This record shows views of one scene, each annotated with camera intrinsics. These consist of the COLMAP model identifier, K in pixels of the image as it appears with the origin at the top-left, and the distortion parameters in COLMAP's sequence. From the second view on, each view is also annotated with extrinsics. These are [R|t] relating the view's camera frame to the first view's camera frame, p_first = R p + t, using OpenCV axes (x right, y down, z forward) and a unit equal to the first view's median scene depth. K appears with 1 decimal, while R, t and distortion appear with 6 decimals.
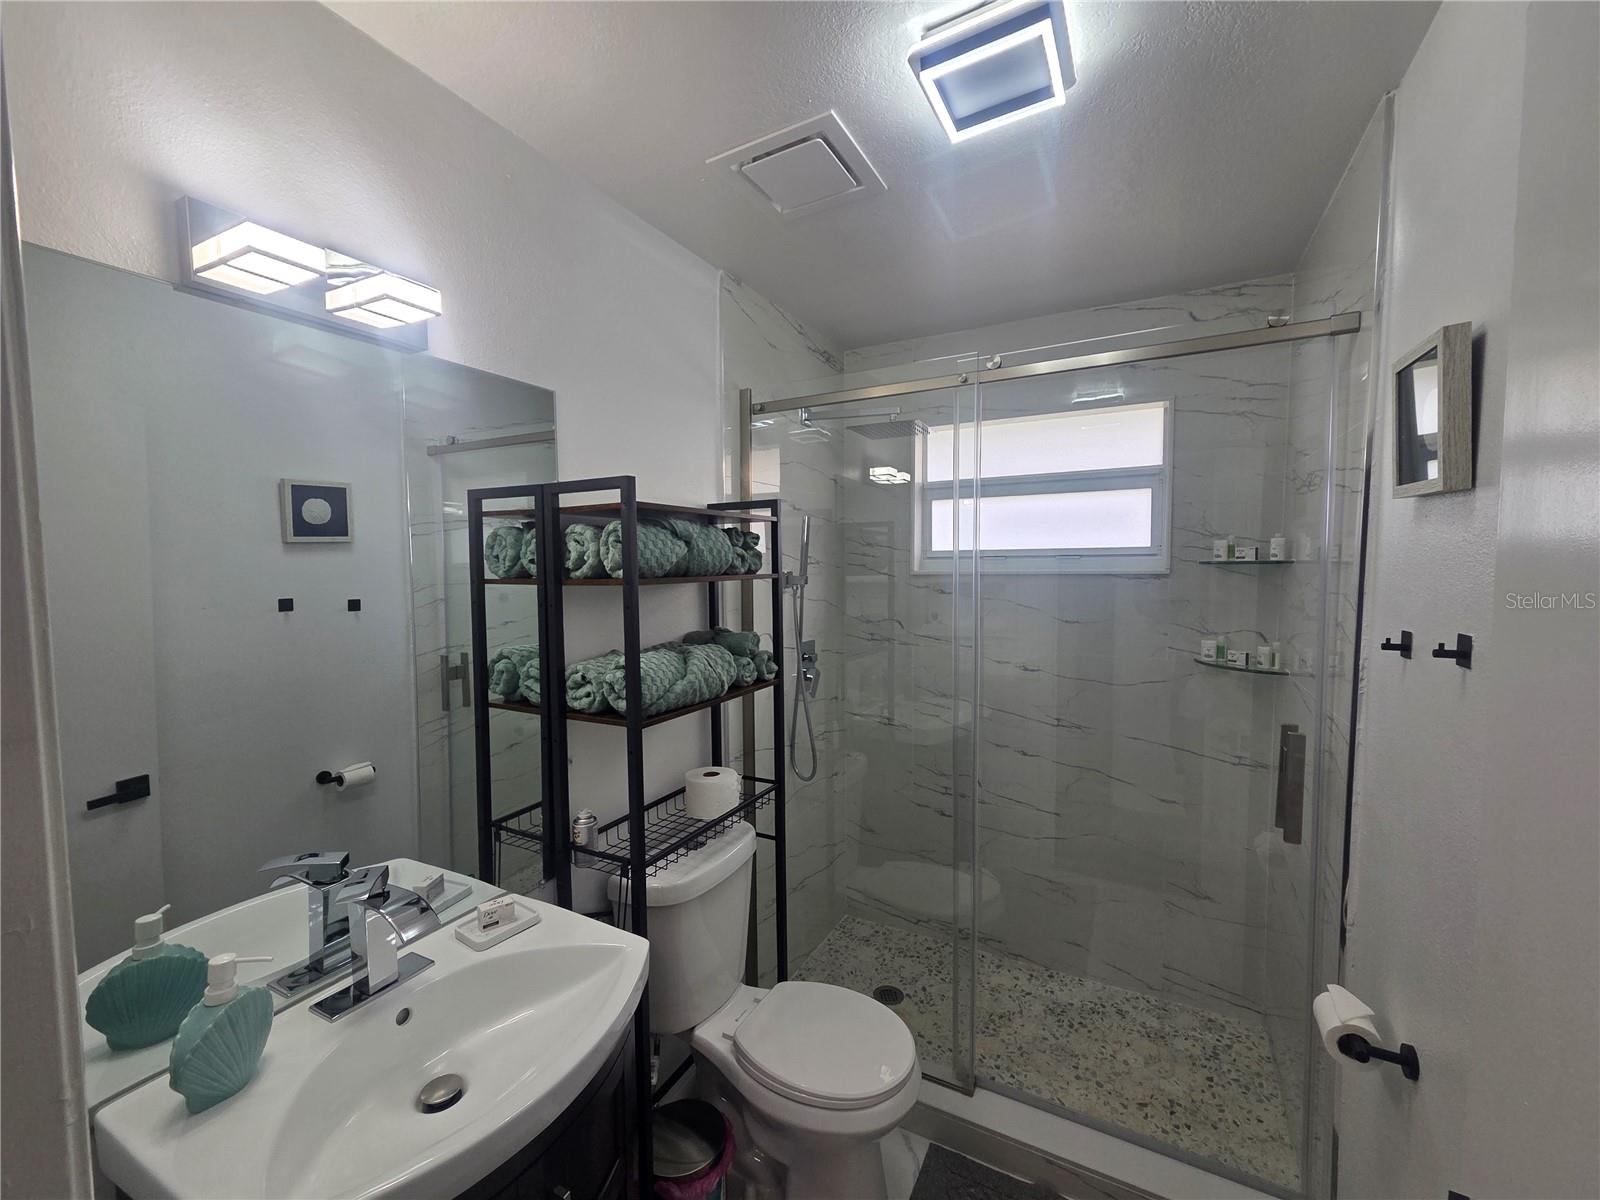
lens RADIAL K [[655.8, 0, 800.9], [0, 655.8, 599.3], [0, 0, 1]] dist [0.006263, -0.001771]
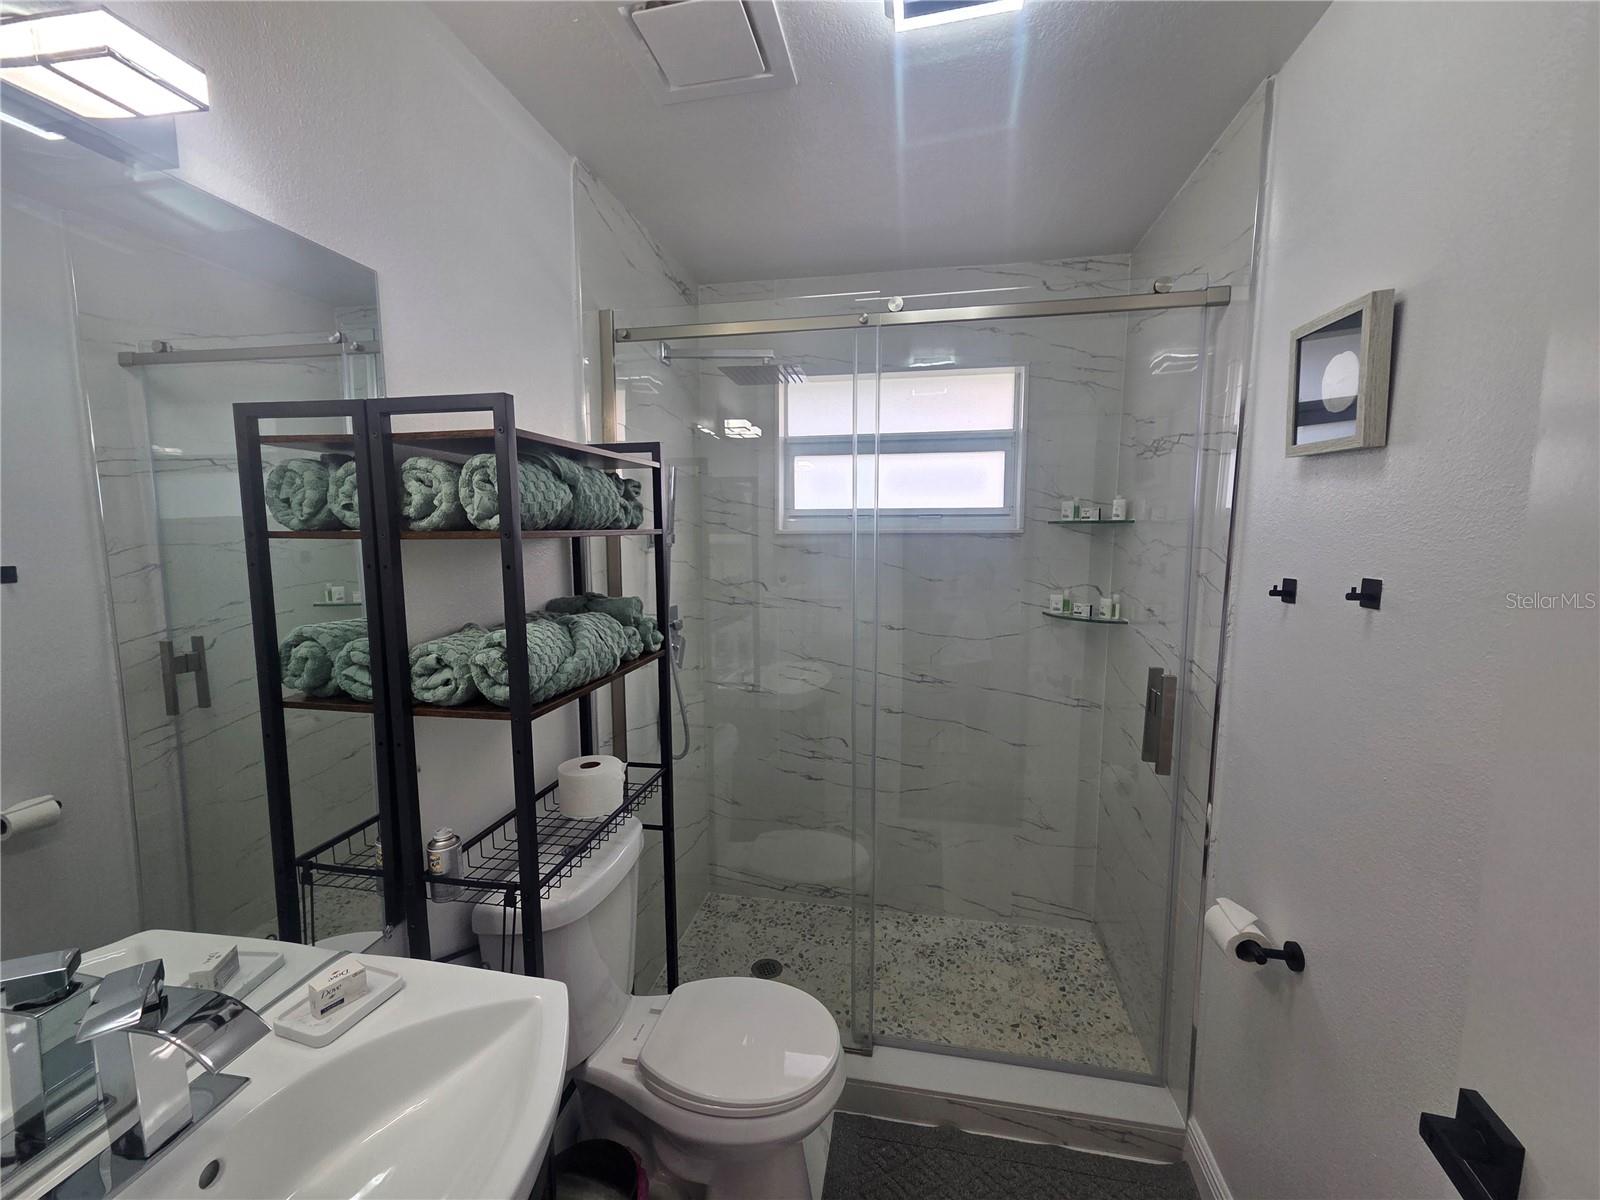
lens RADIAL K [[655.8, 0, 800.6], [0, 655.8, 600.6], [0, 0, 1]] dist [0.006263, -0.001771]
pose [[0.953858, -0.026853, 0.299056, -0.139084], [0.010729, 0.998405, 0.055428, 0.010443], [-0.300067, -0.049662, 0.952624, 0.132361]]
